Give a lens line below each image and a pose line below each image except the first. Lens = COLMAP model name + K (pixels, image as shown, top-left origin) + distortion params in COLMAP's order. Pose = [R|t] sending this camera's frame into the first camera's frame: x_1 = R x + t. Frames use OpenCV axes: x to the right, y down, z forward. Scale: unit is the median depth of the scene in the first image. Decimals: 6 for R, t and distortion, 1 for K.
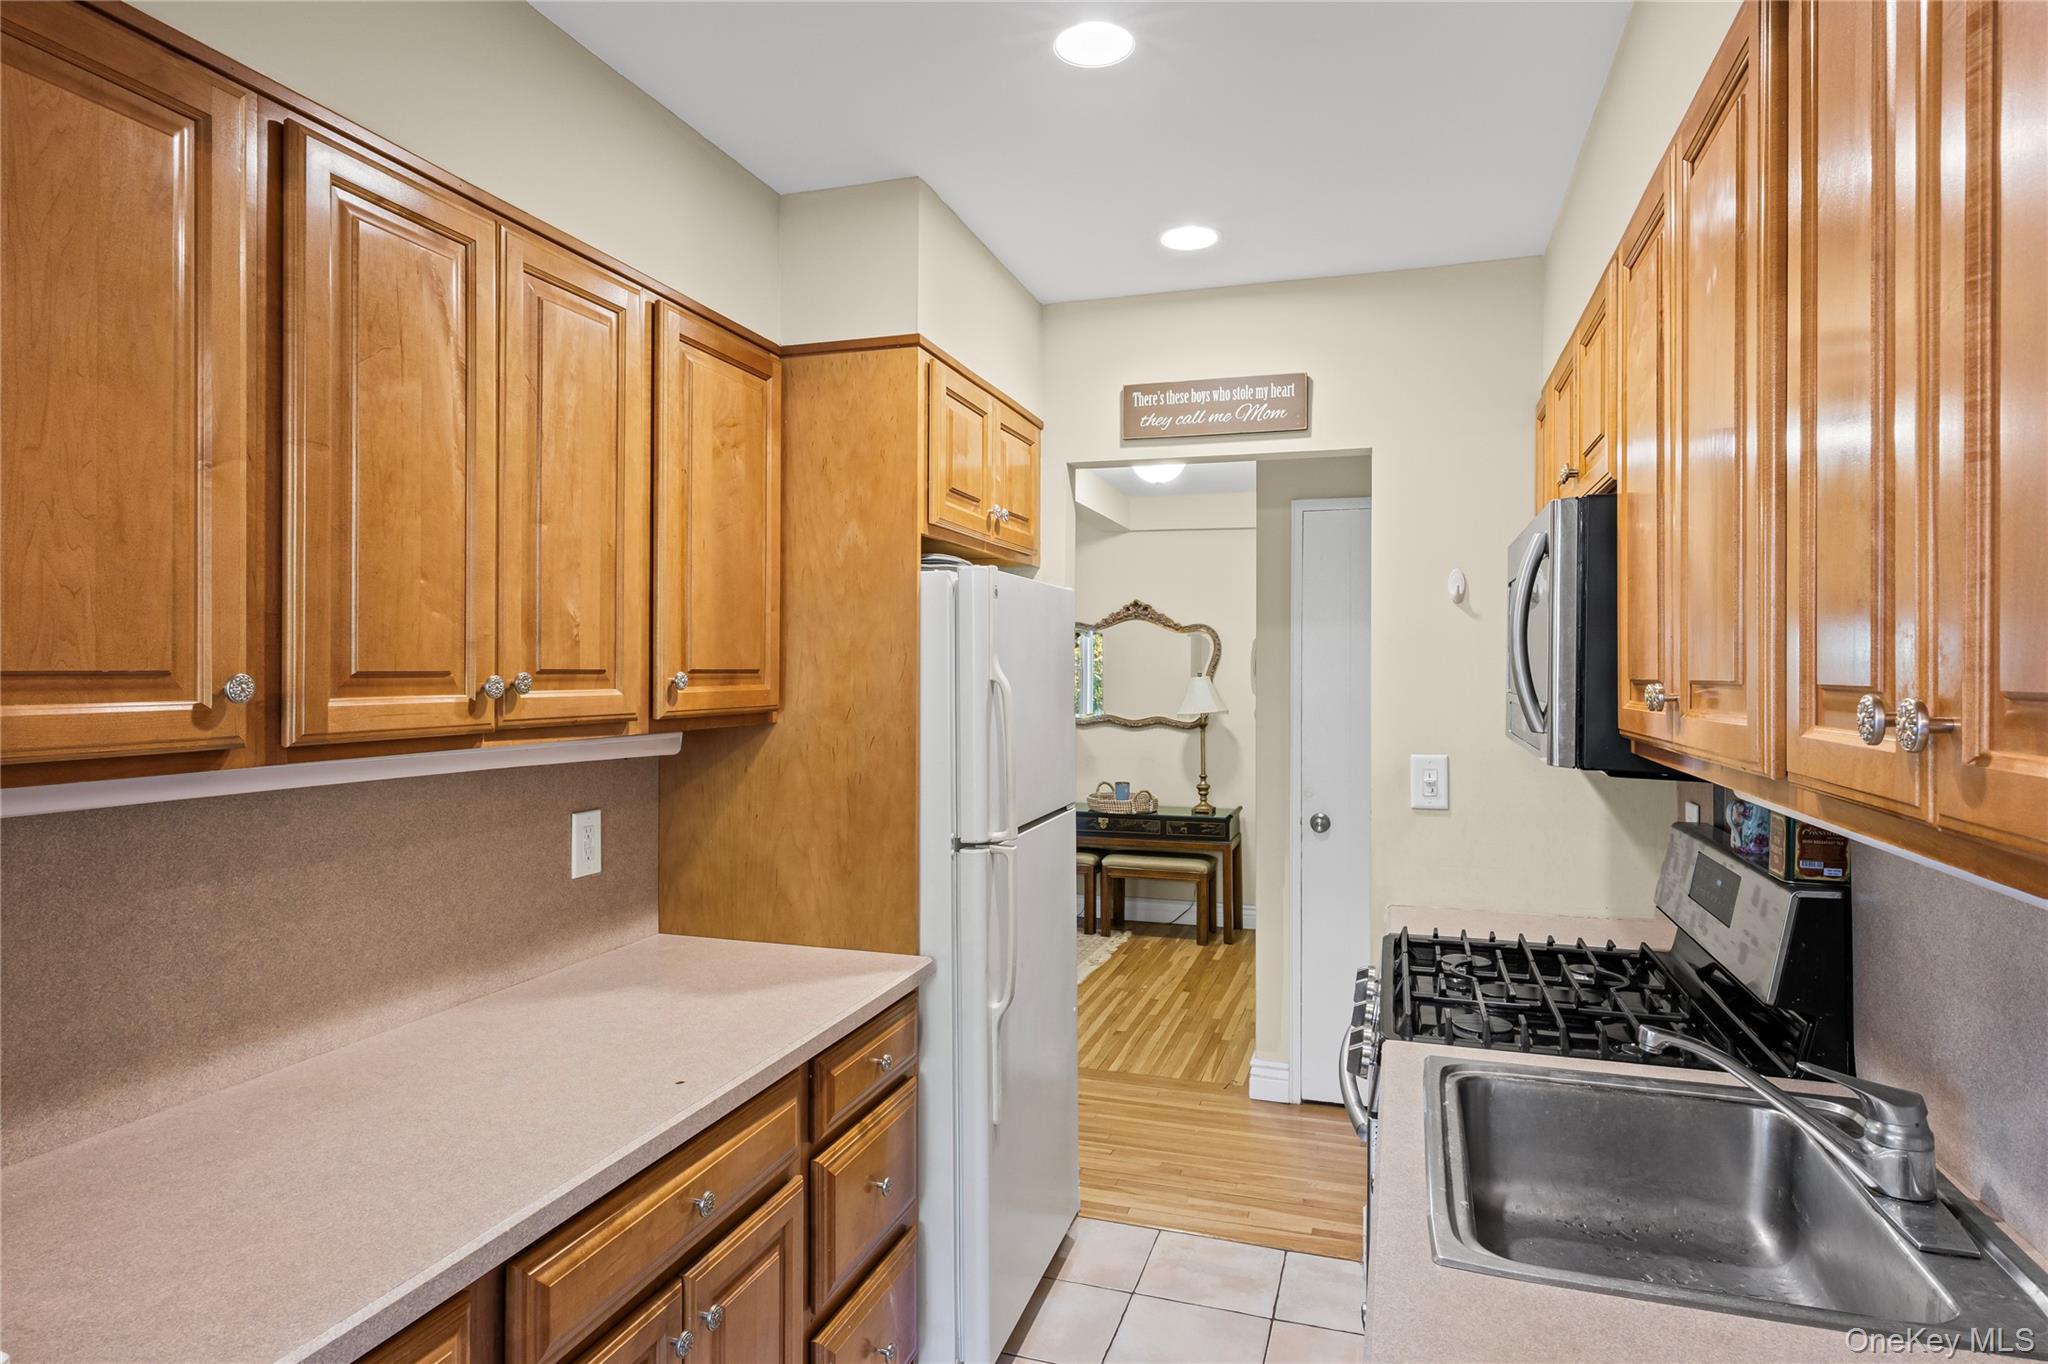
lens RADIAL K [[1168.6, 0, 1032.5], [0, 1168.6, 677.3], [0, 0, 1]] dist [0.005470, -0.000814]
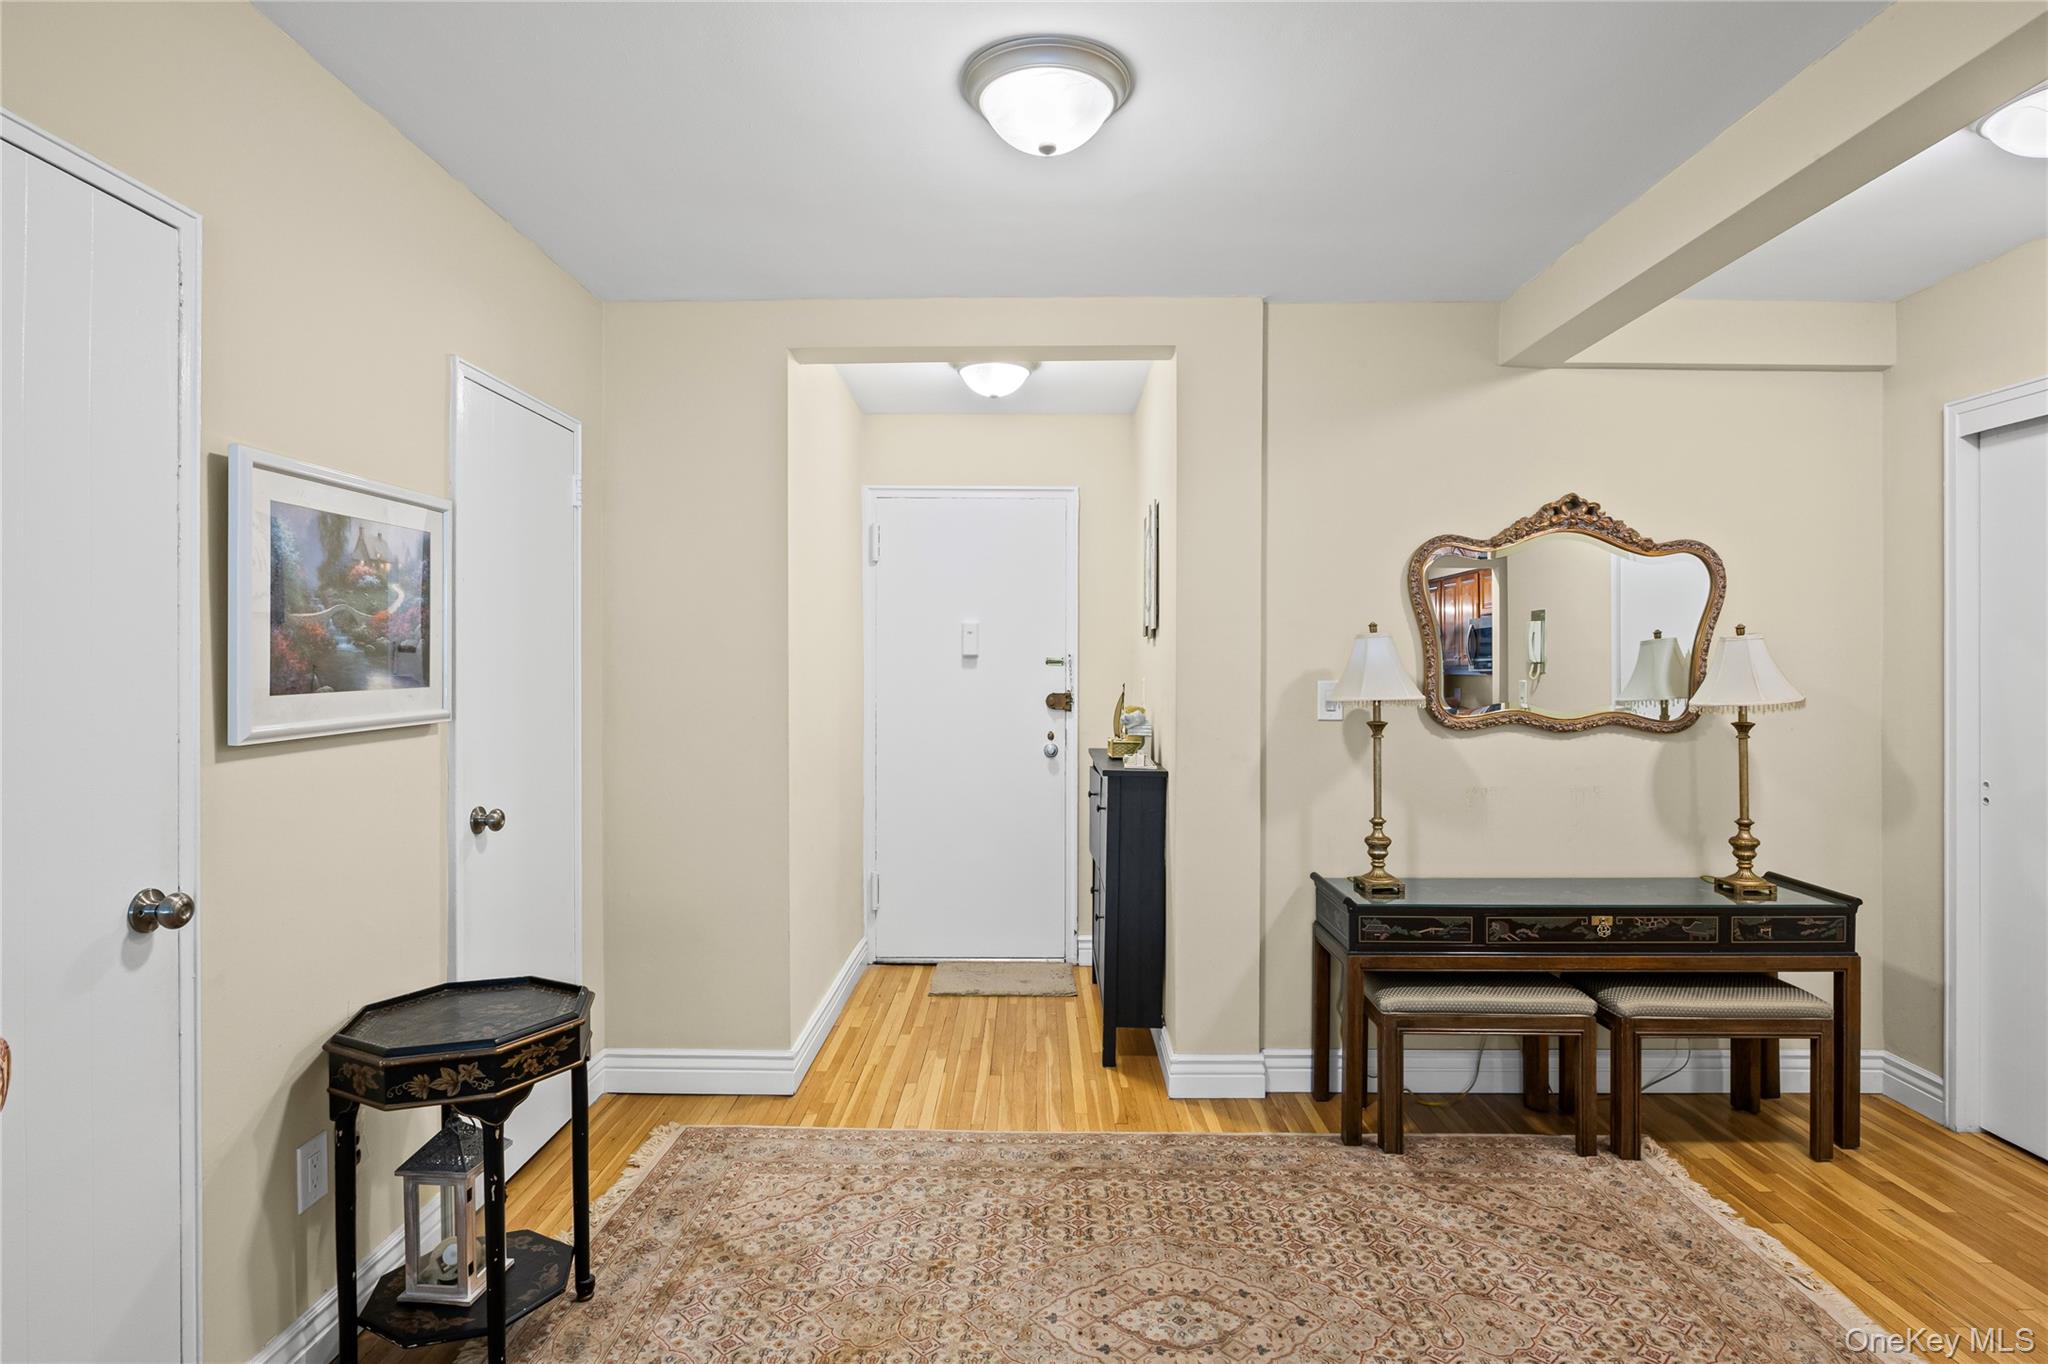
lens RADIAL K [[1051.6, 0, 1029.7], [0, 1051.6, 665.8], [0, 0, 1]] dist [-0.006380, 0.000104]
pose [[0.953745, -0.003634, 0.300596, -0.712139], [0.006110, 0.999955, -0.007298, 0.035724], [-0.300556, 0.008797, 0.953724, 1.493712]]
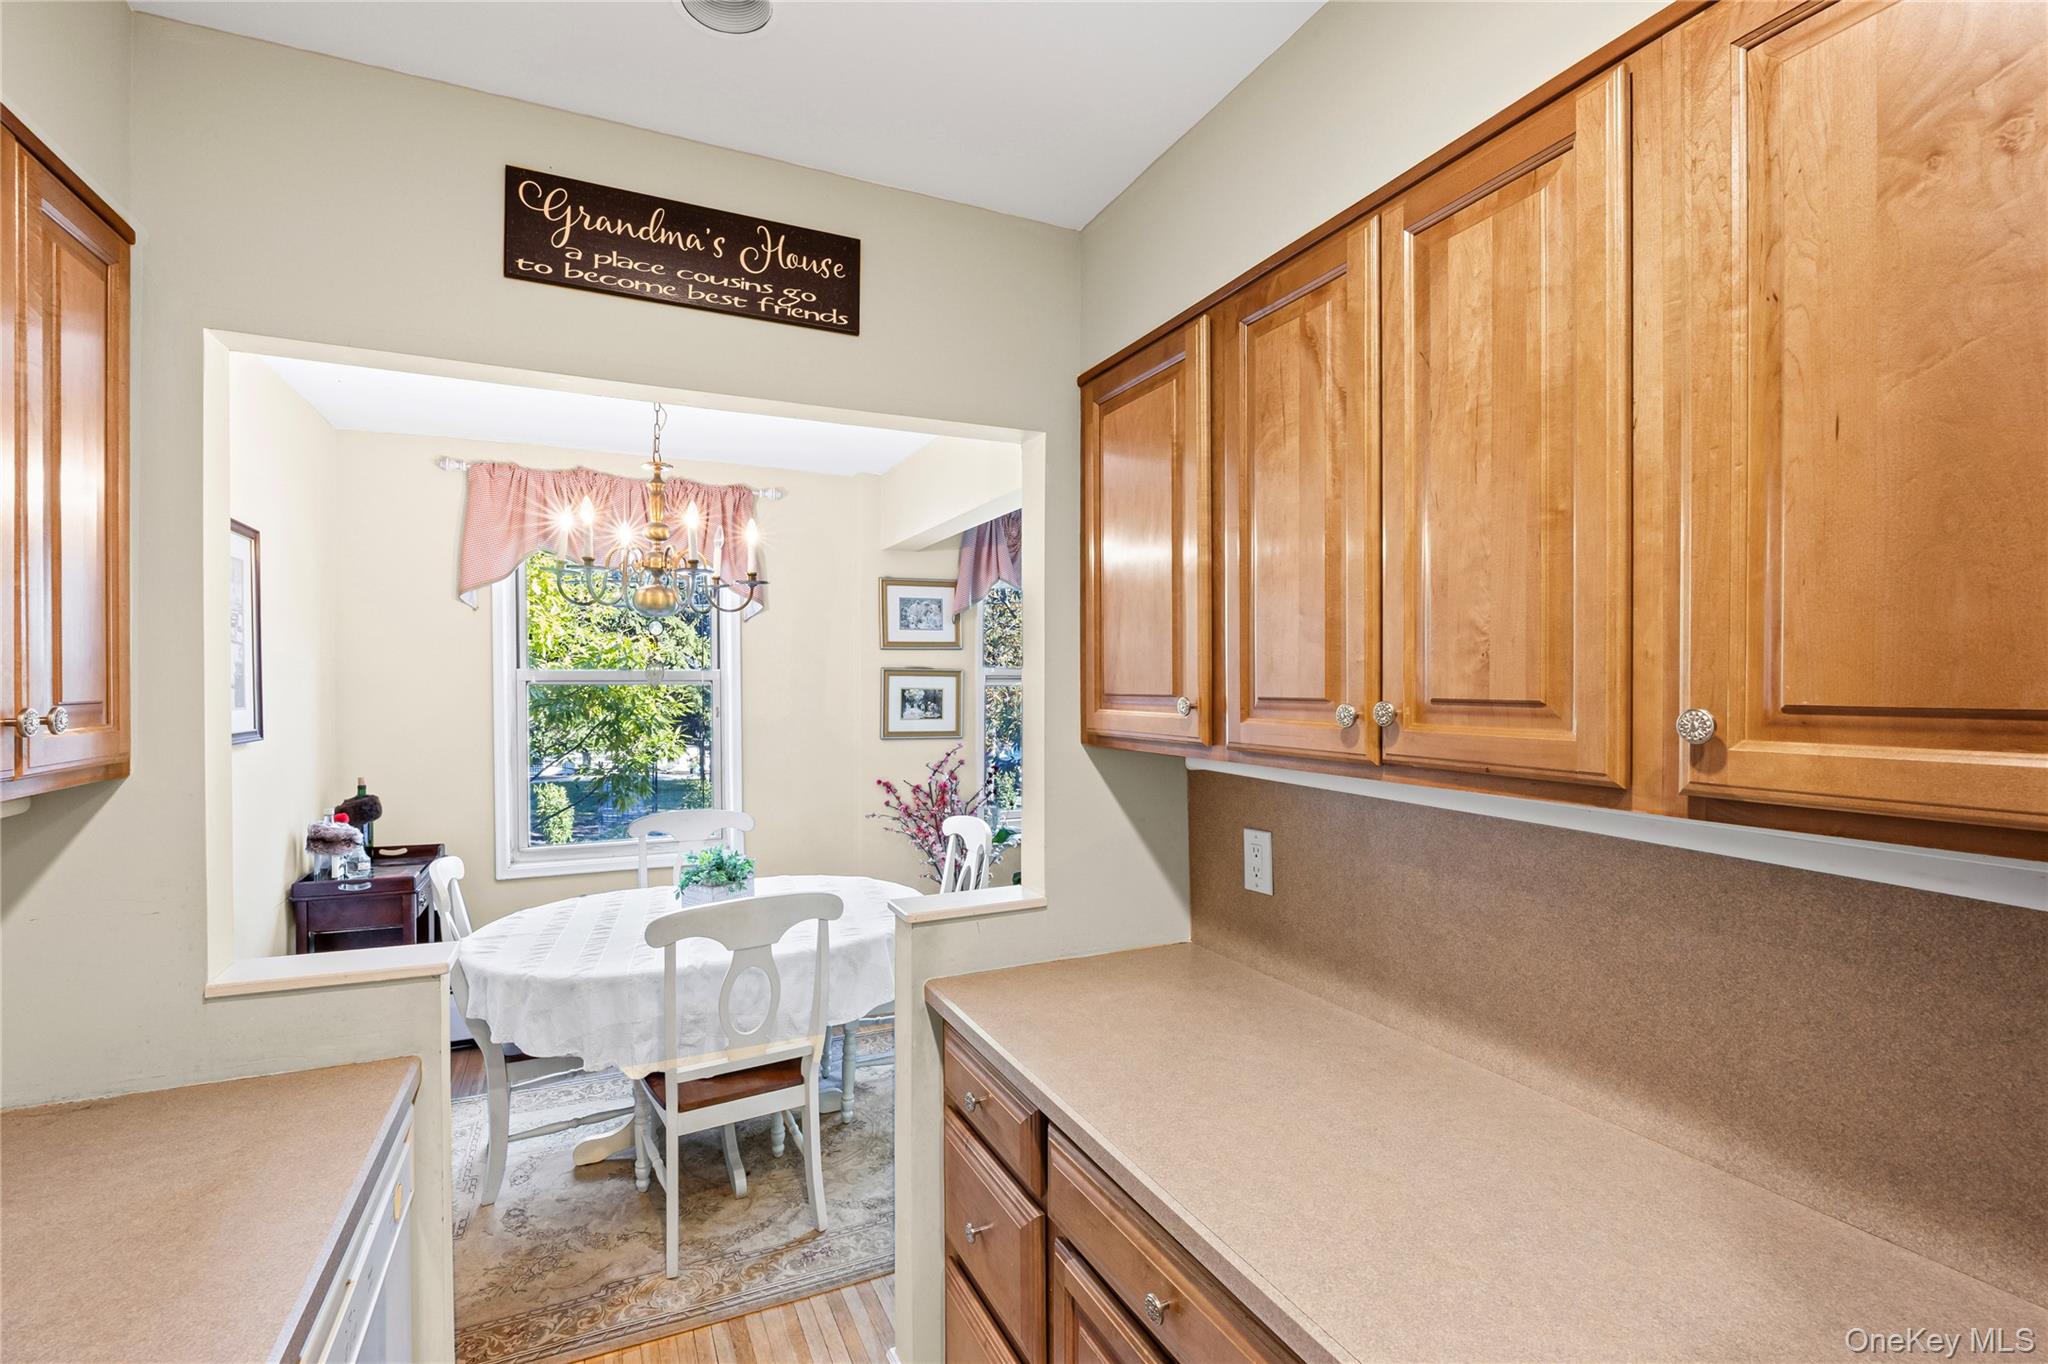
lens RADIAL K [[897.2, 0, 1051.6], [0, 897.2, 694.8], [0, 0, 1]] dist [-0.011960, -0.000118]
pose [[-0.713919, -0.000956, -0.700227, 0.123533], [-0.015309, 0.999781, 0.014243, -0.008241], [0.700061, 0.020888, -0.713778, 0.734789]]
